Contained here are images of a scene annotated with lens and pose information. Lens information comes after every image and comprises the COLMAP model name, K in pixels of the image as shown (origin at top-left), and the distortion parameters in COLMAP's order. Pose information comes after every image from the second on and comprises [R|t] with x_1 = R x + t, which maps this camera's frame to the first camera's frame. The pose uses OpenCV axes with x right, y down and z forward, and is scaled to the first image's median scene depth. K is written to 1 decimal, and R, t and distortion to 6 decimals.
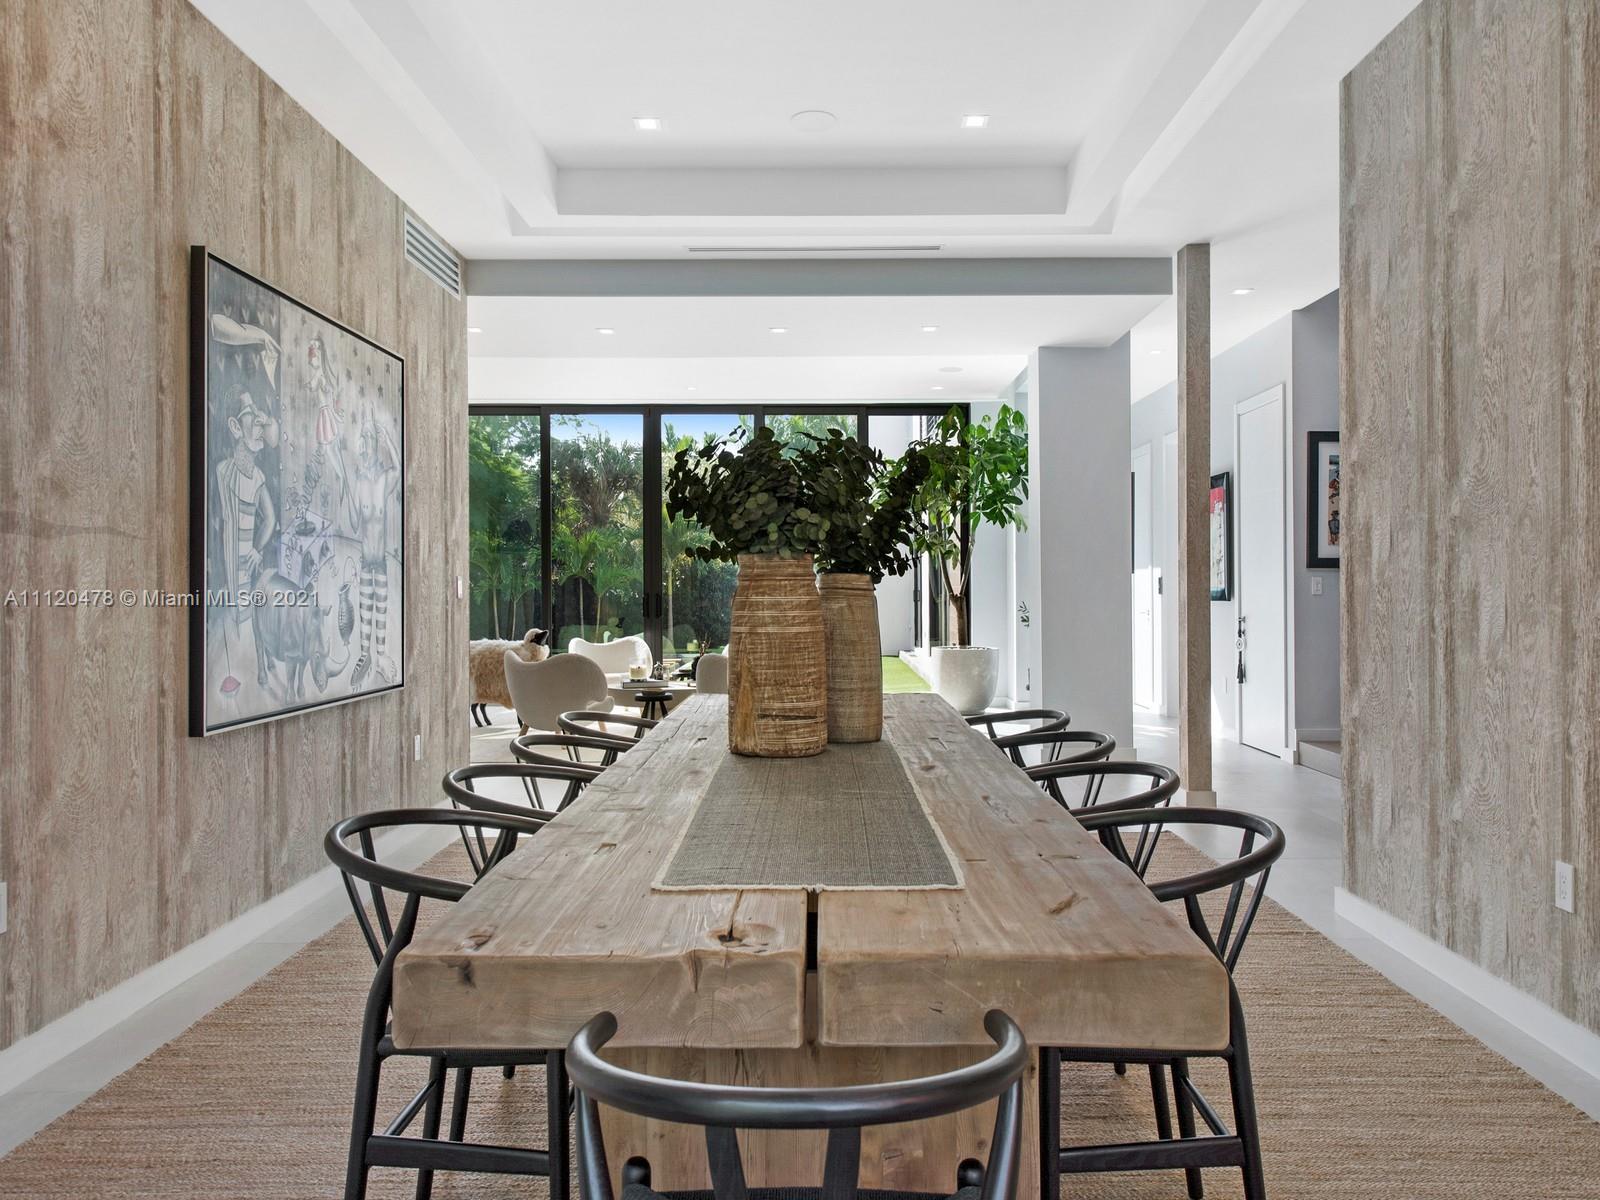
lens RADIAL K [[1116.4, 0, 800.0], [0, 1116.4, 600.0], [0, 0, 1]] dist [0.001434, 0.000219]
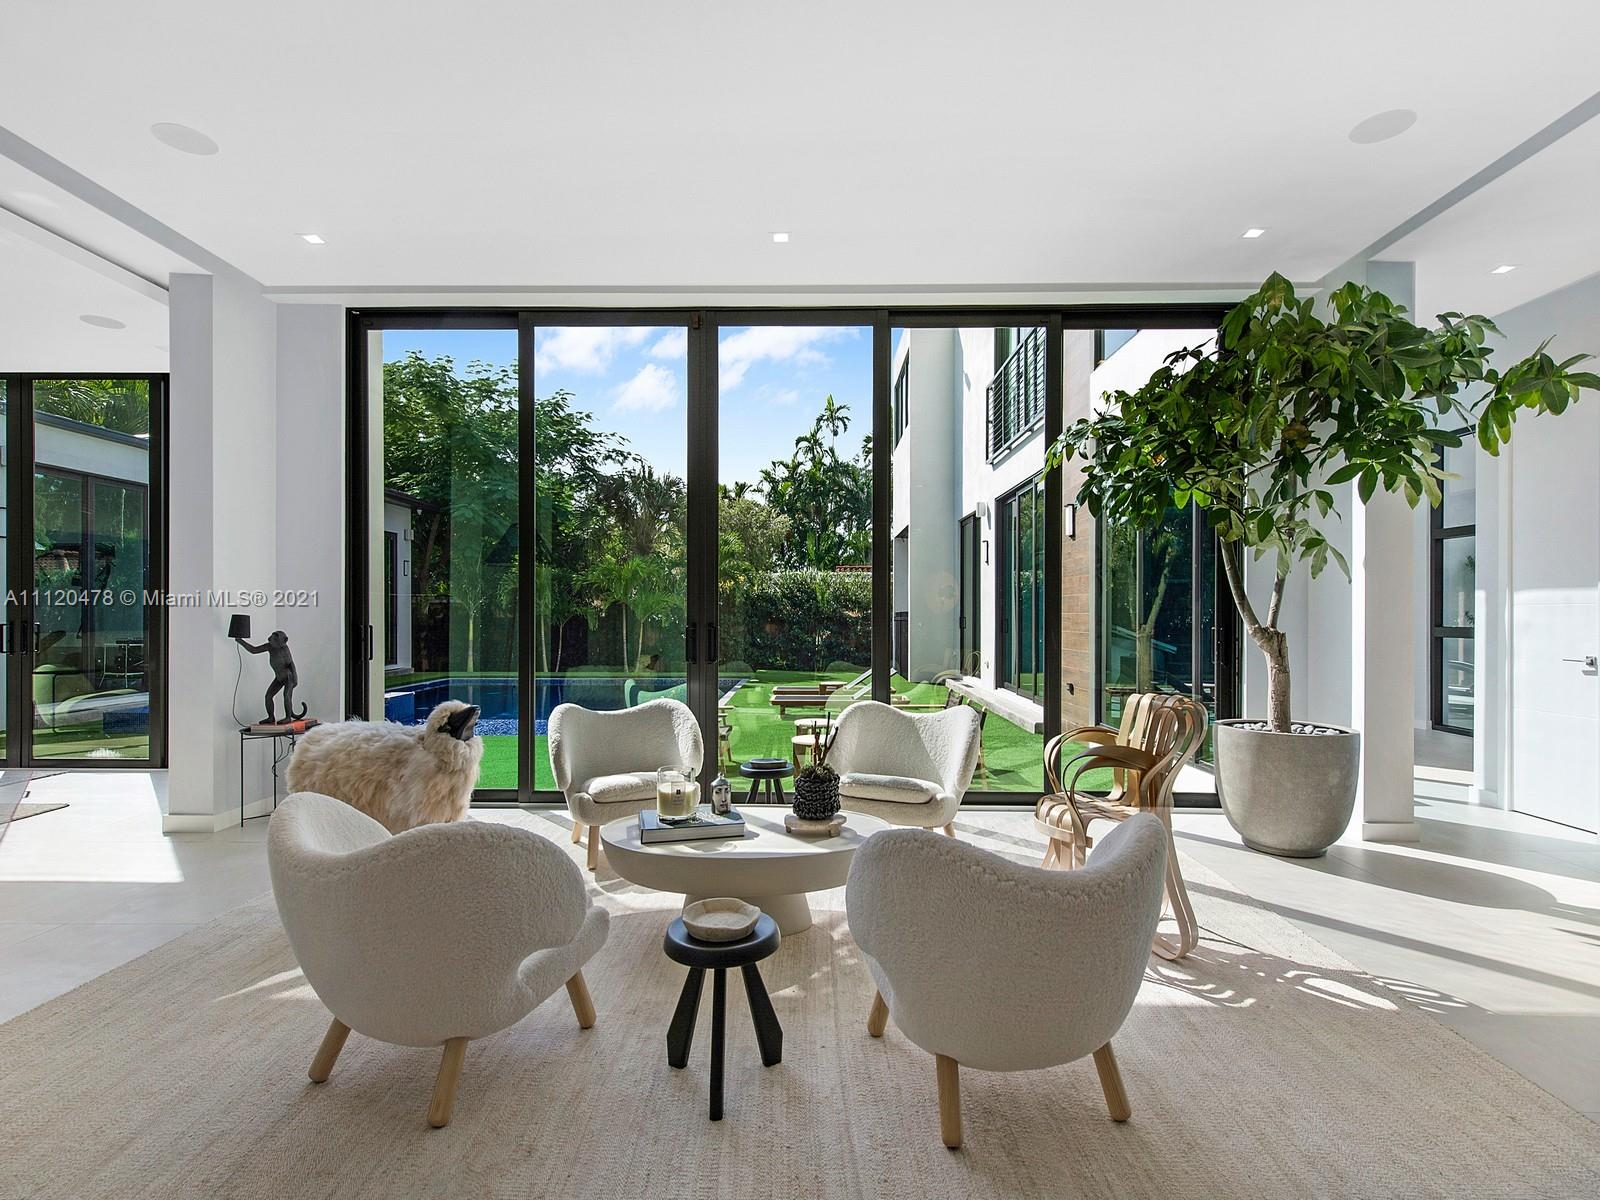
lens RADIAL K [[824.7, 0, 800.0], [0, 824.7, 600.0], [0, 0, 1]] dist [0.024699, 0.000022]
pose [[0.999996, 0.002542, 0.001444, -0.034058], [-0.002500, 0.999605, -0.028001, -0.002232], [-0.001514, 0.027997, 0.999607, 0.236261]]
